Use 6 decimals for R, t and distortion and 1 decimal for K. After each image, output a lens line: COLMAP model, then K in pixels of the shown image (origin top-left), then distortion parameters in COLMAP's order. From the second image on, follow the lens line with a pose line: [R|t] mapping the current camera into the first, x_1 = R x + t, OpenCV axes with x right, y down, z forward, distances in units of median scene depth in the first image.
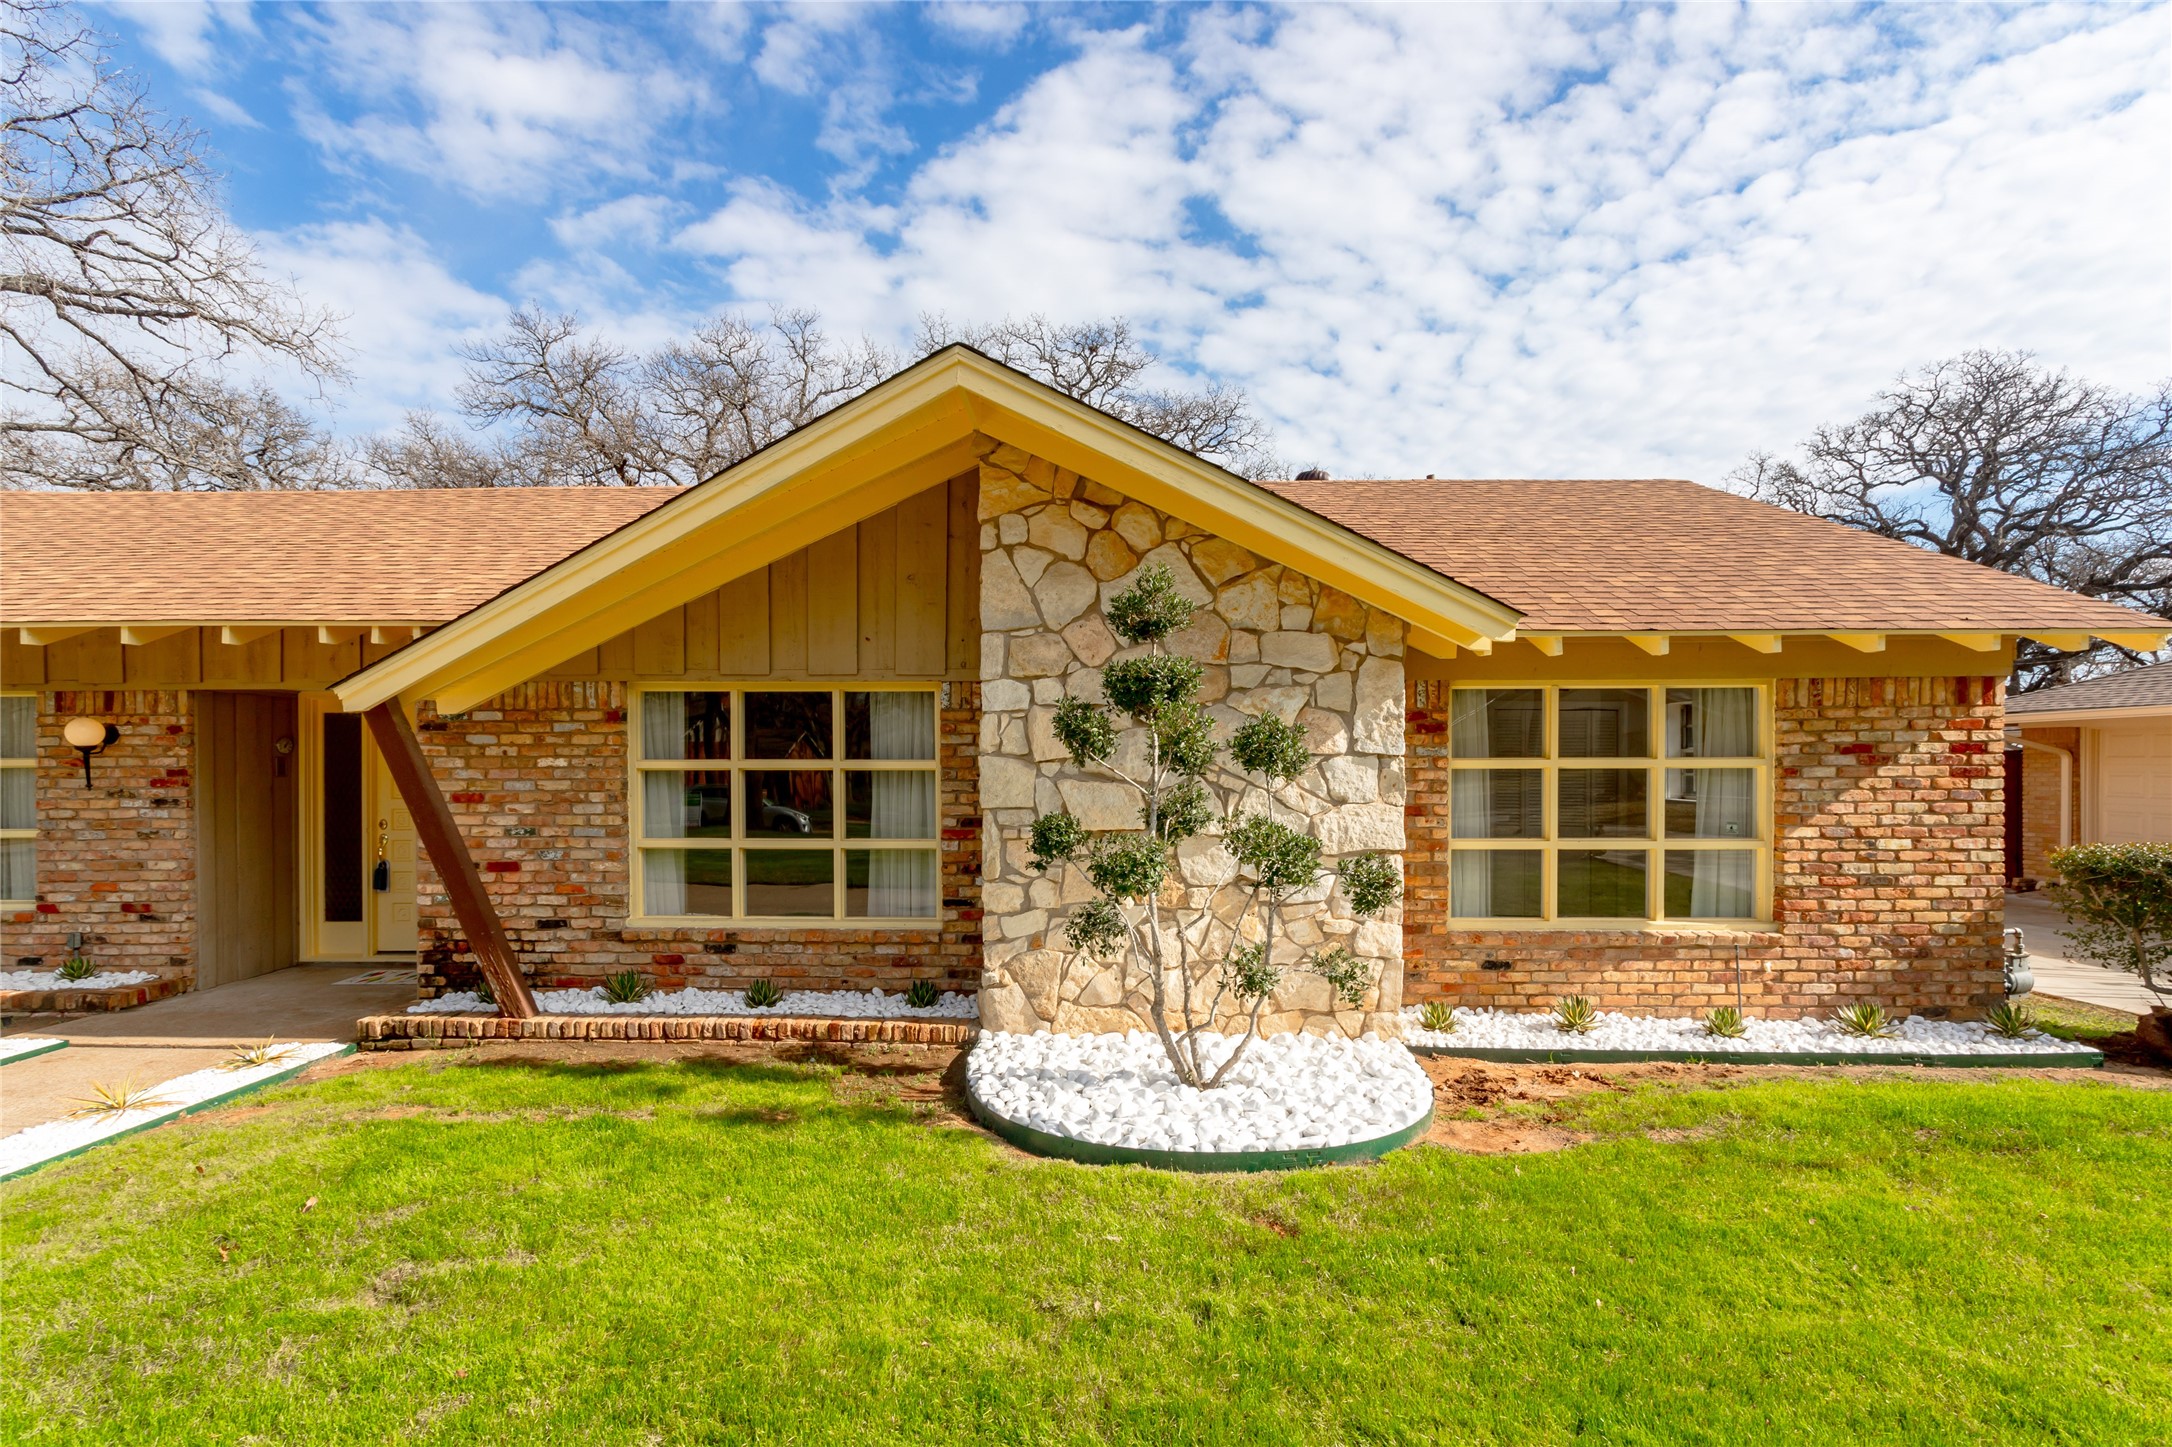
lens RADIAL K [[1072.3, 0, 1088.6], [0, 1072.3, 775.2], [0, 0, 1]] dist [-0.004946, -0.000027]
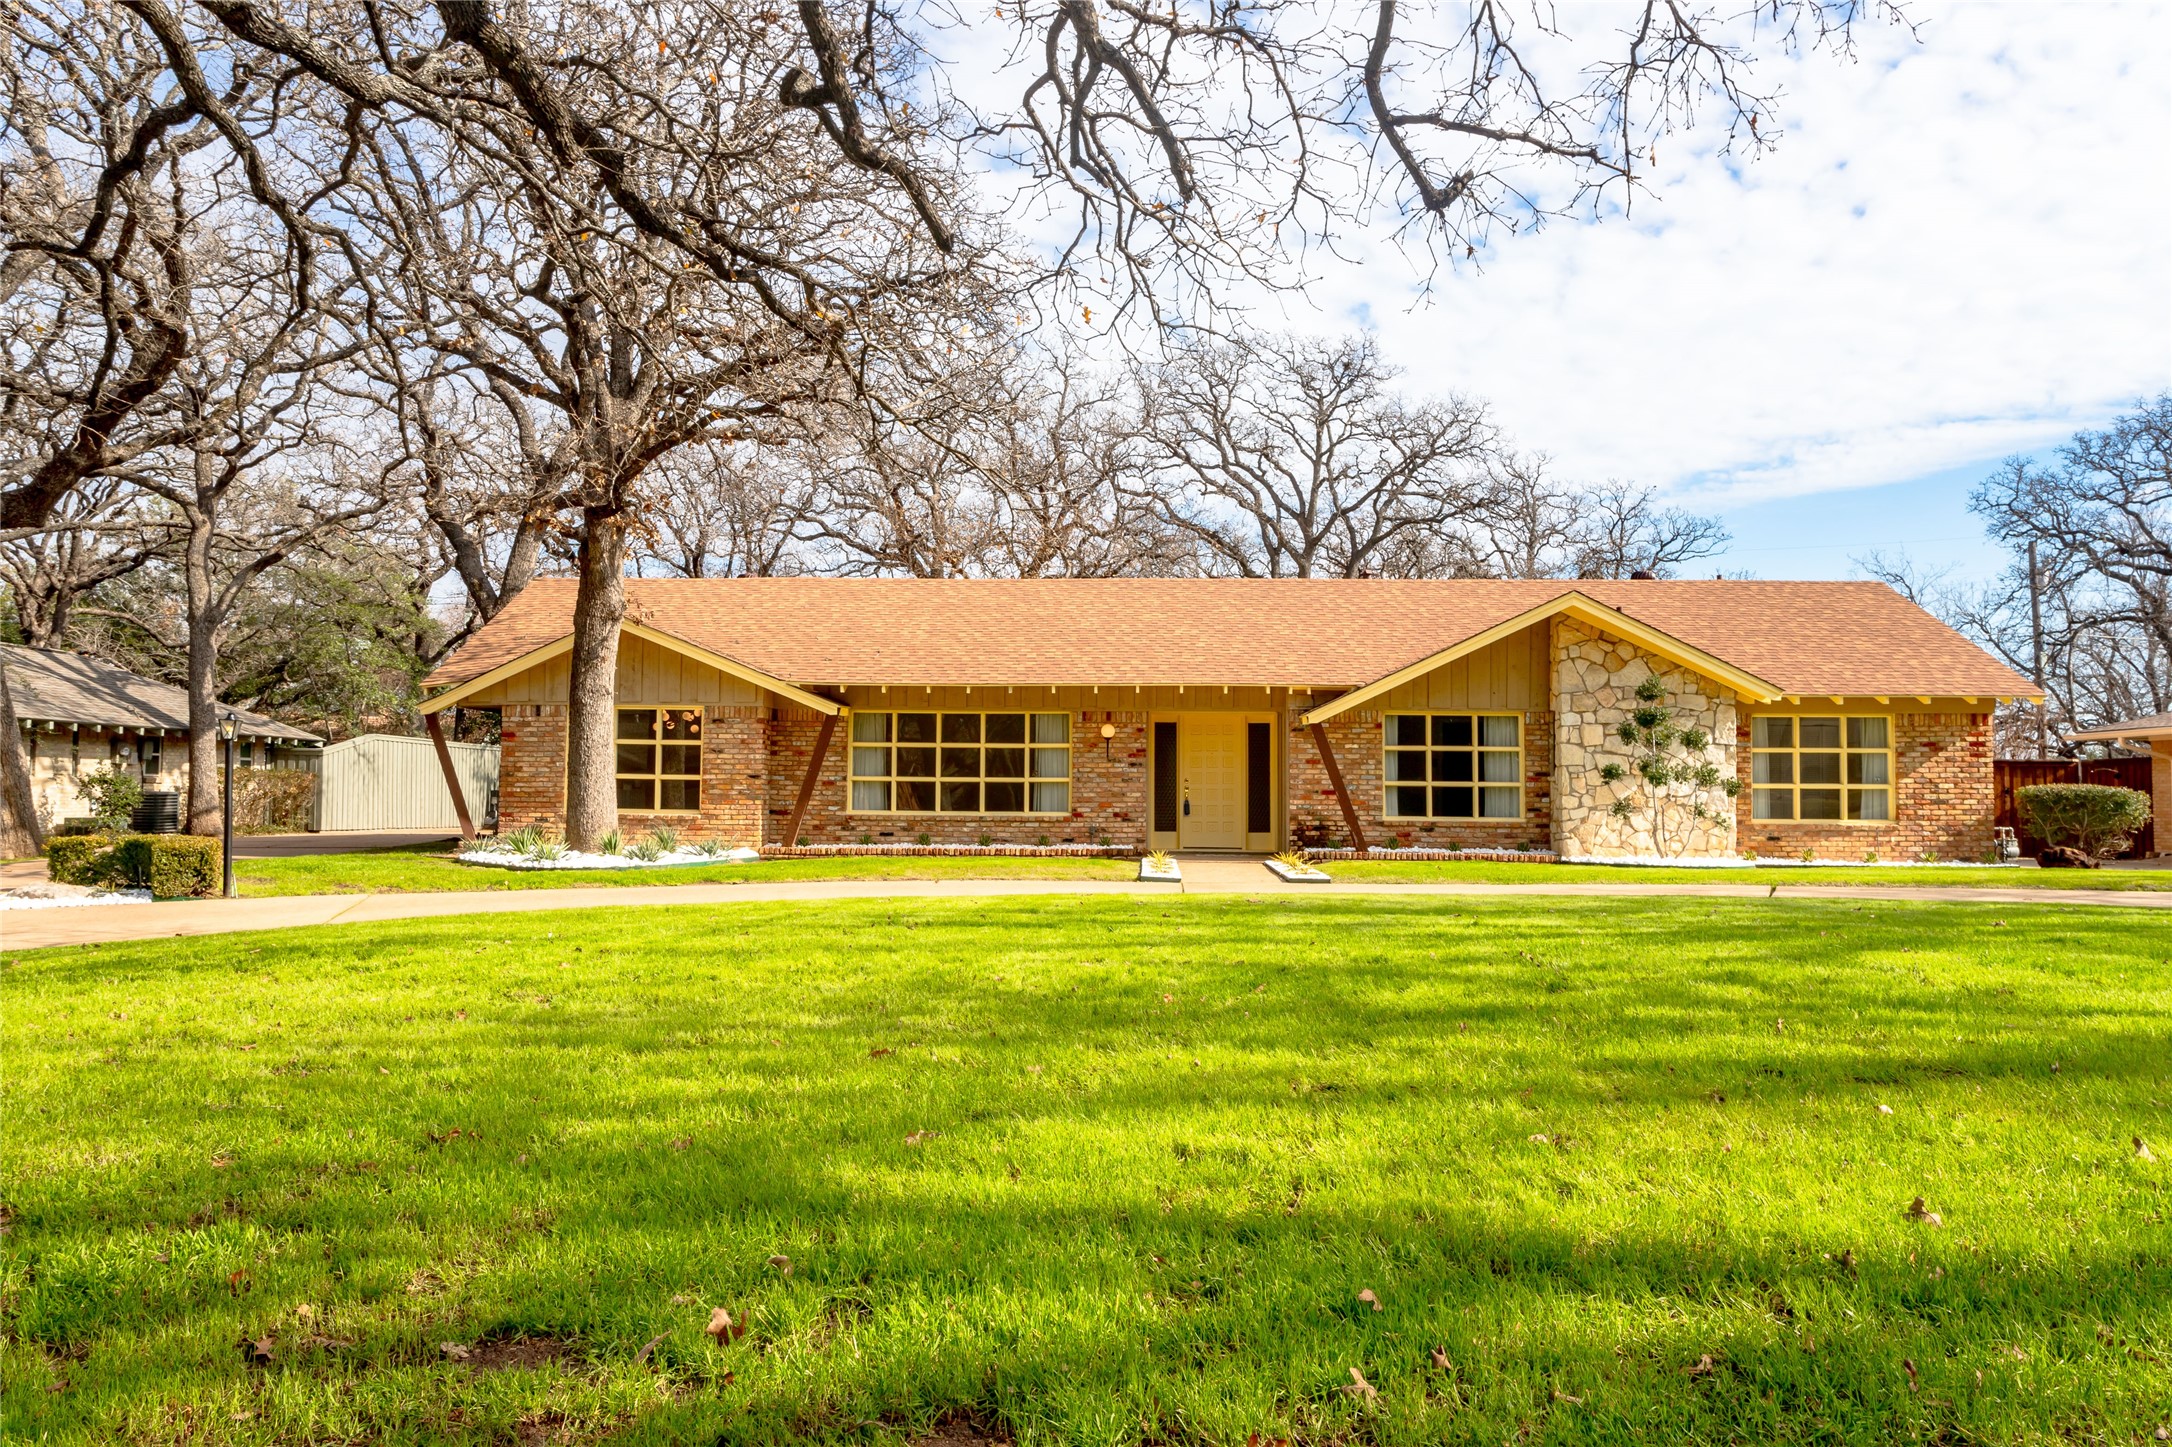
lens RADIAL K [[1616.4, 0, 1086.0], [0, 1616.4, 723.5], [0, 0, 1]] dist [-0.013471, -0.005369]
pose [[0.999815, 0.007981, -0.017476, -1.025004], [-0.008939, 0.998421, -0.055464, 0.137204], [0.017005, 0.055610, 0.998308, -2.465117]]
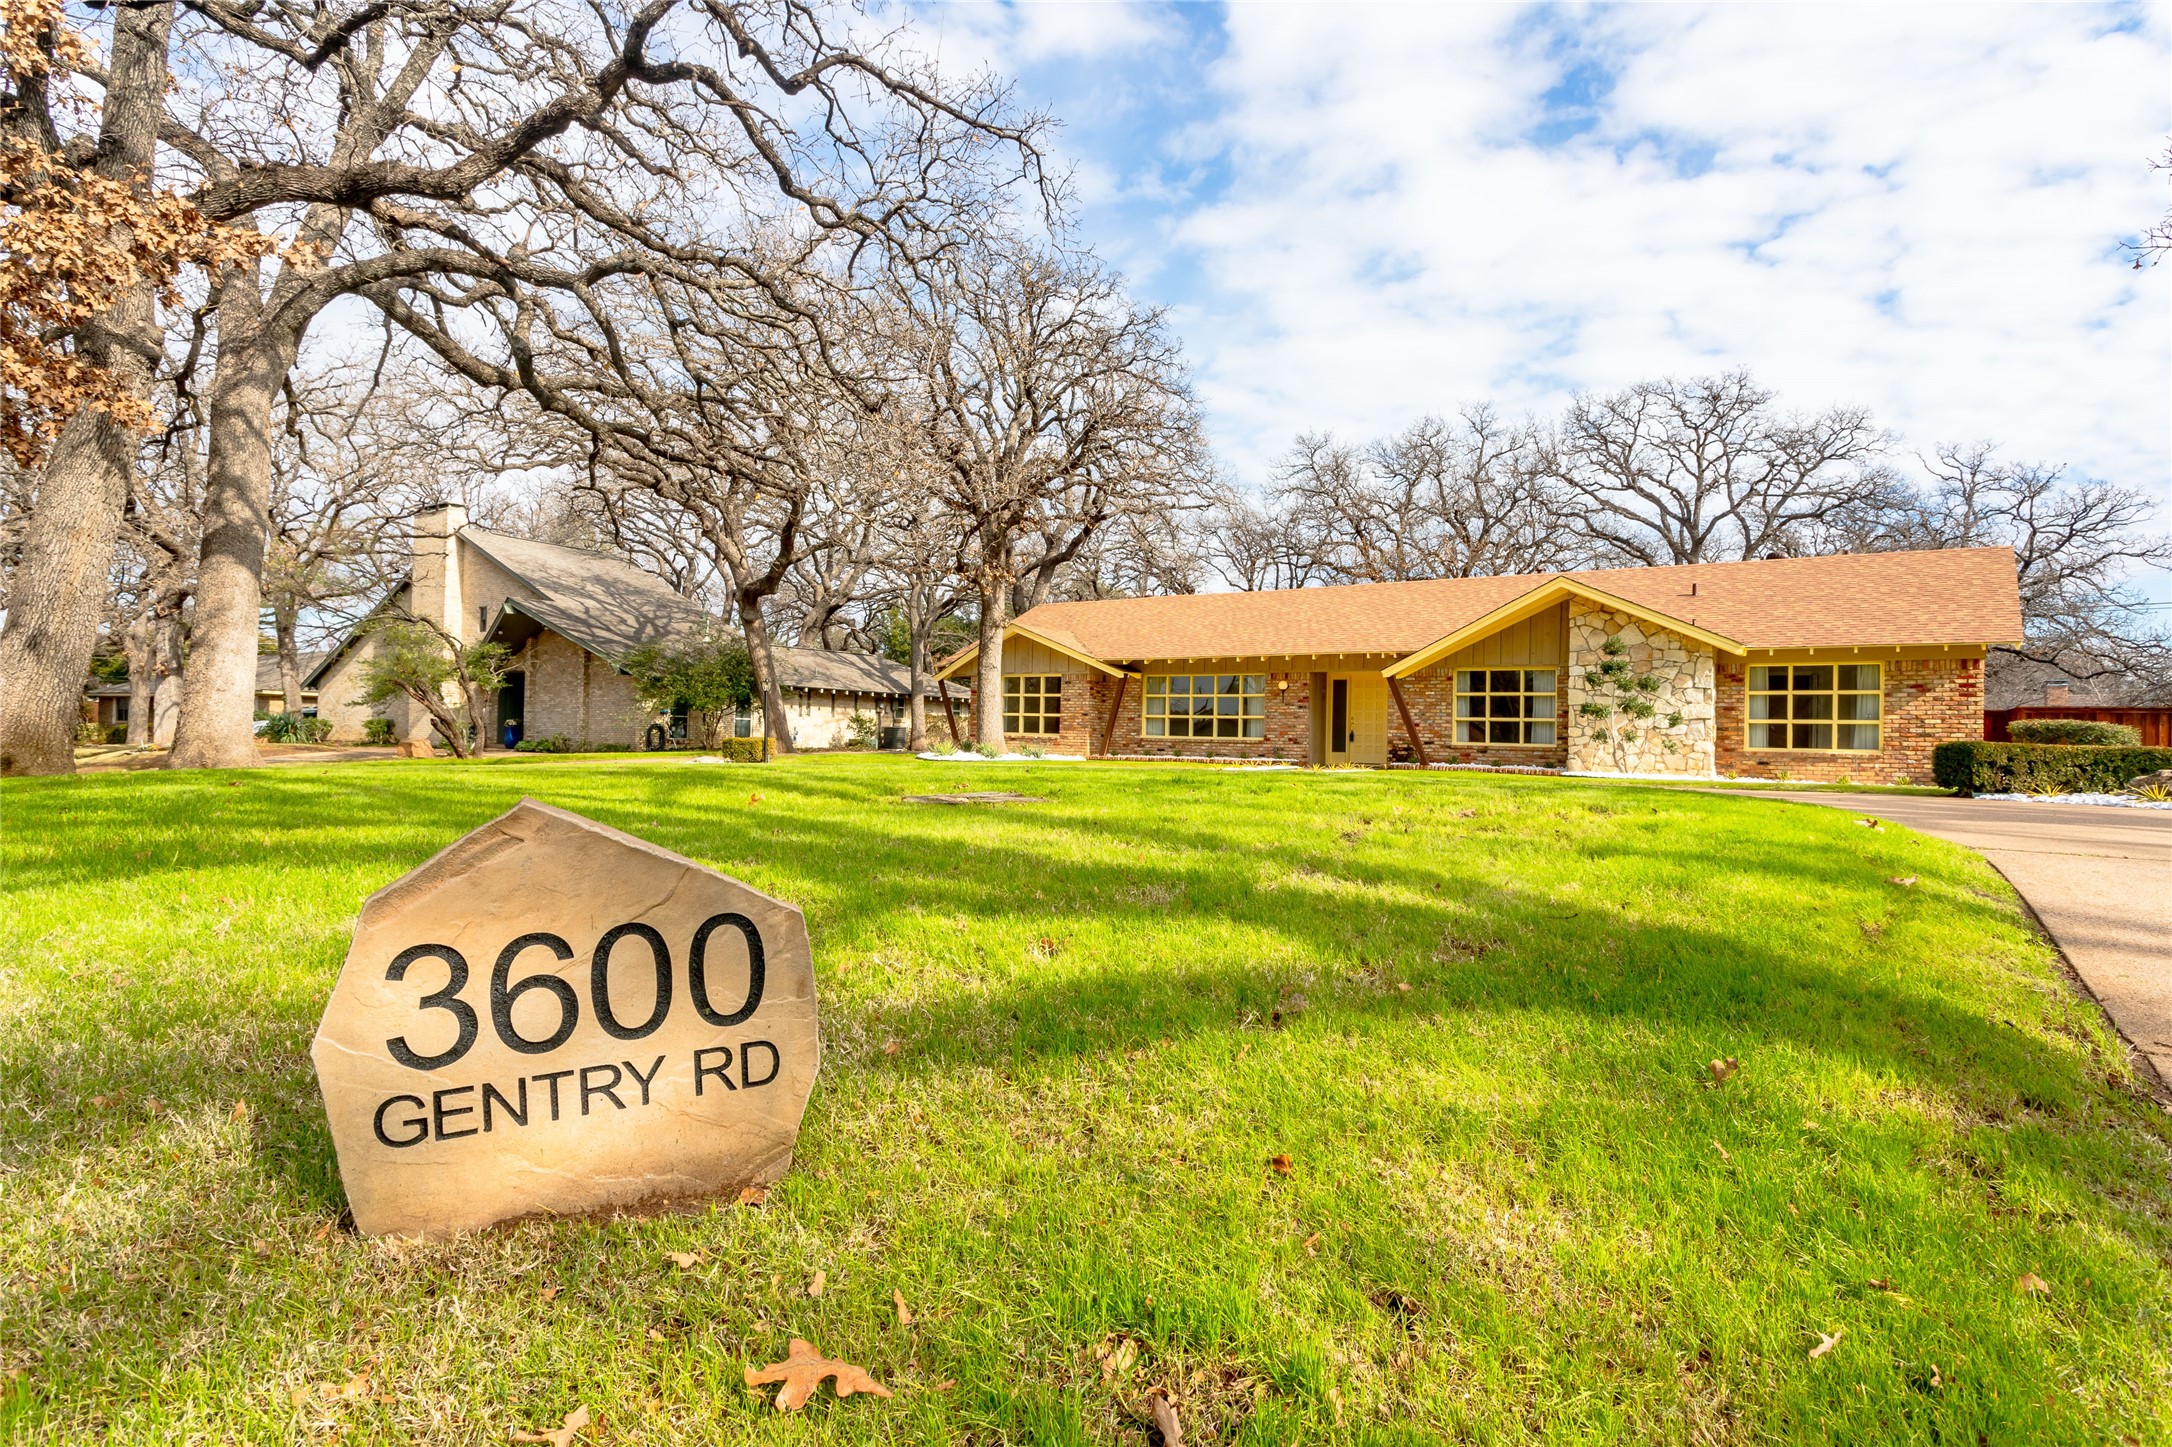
lens RADIAL K [[1126.4, 0, 1086.0], [0, 1126.4, 723.5], [0, 0, 1]] dist [-0.004233, -0.000132]
pose [[0.842953, 0.011912, -0.537855, 0.471425], [-0.027272, 0.999416, -0.020609, 0.184066], [0.537295, 0.032041, 0.842785, -2.503307]]
